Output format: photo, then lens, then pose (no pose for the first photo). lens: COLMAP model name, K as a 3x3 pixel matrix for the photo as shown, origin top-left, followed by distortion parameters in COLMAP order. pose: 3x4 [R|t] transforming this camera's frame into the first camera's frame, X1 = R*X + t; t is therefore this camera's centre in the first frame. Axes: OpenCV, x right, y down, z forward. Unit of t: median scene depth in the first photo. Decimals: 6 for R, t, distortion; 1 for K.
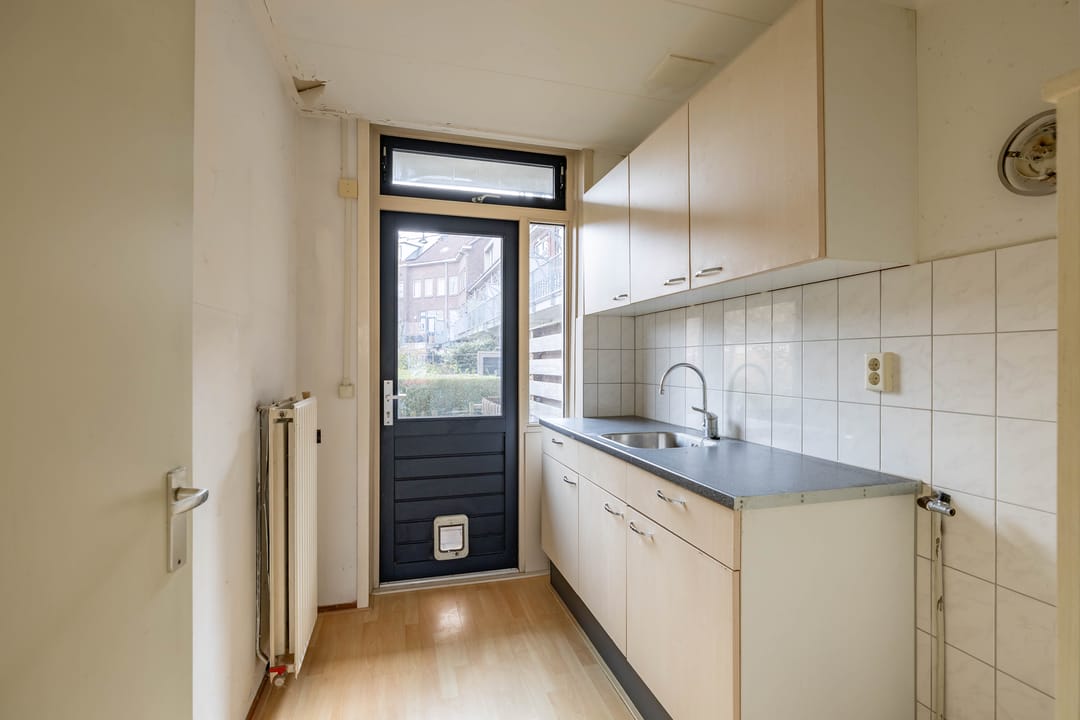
lens RADIAL K [[506.0, 0, 538.9], [0, 506.0, 362.3], [0, 0, 1]] dist [-0.002620, -0.000119]
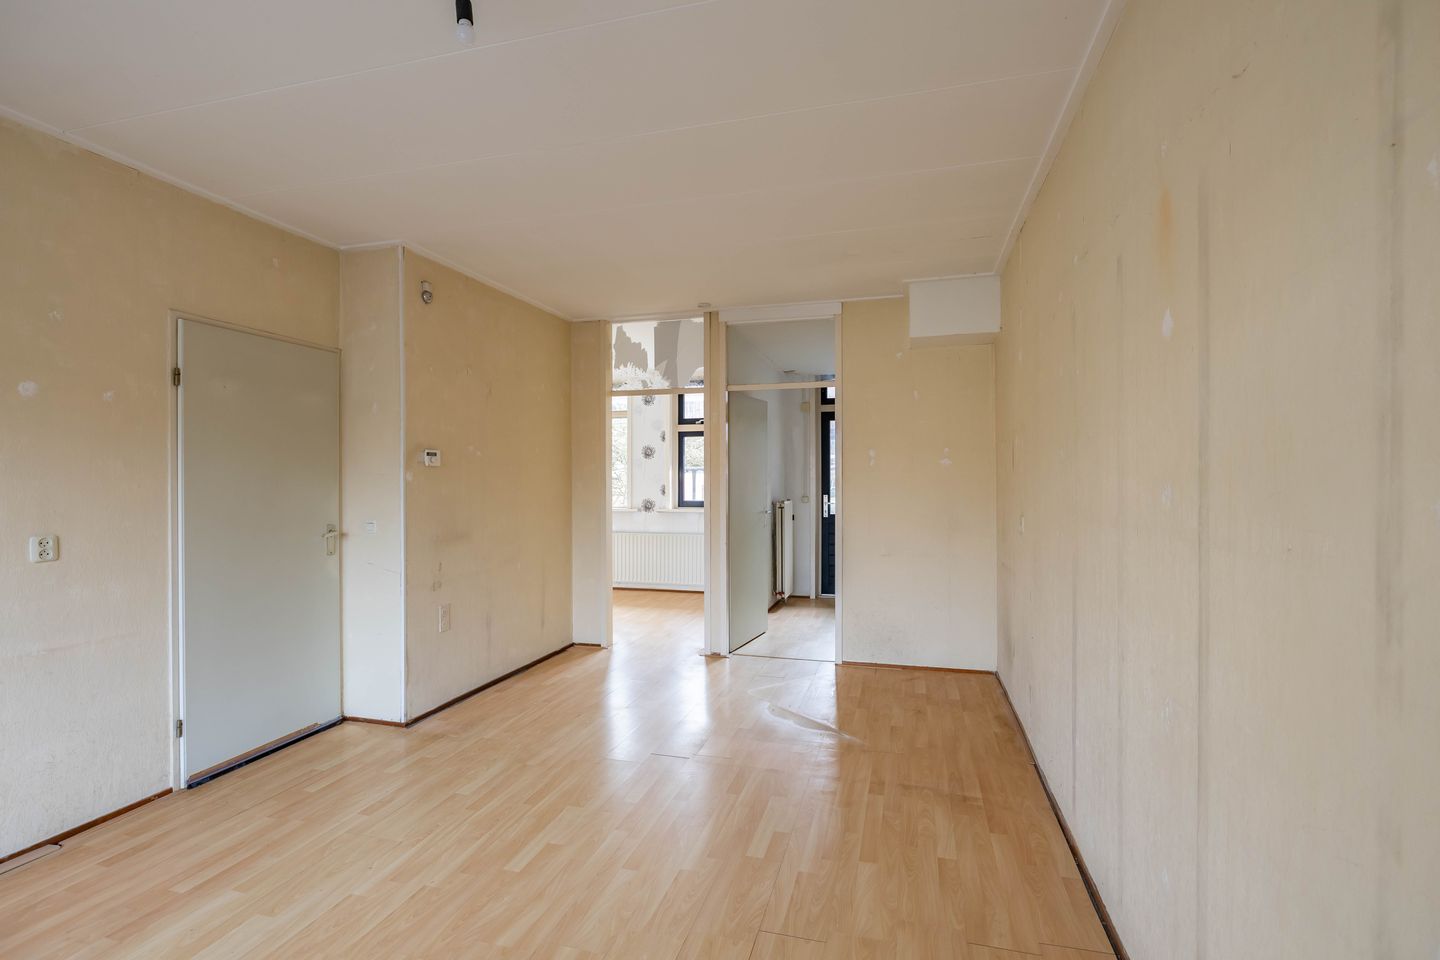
lens RADIAL K [[674.6, 0, 718.5], [0, 674.6, 483.0], [0, 0, 1]] dist [-0.002620, -0.000119]
pose [[0.856574, -0.002737, -0.516017, 0.729911], [0.003296, 0.999995, 0.000166, -0.014648], [0.516013, -0.001843, 0.856579, -1.539167]]
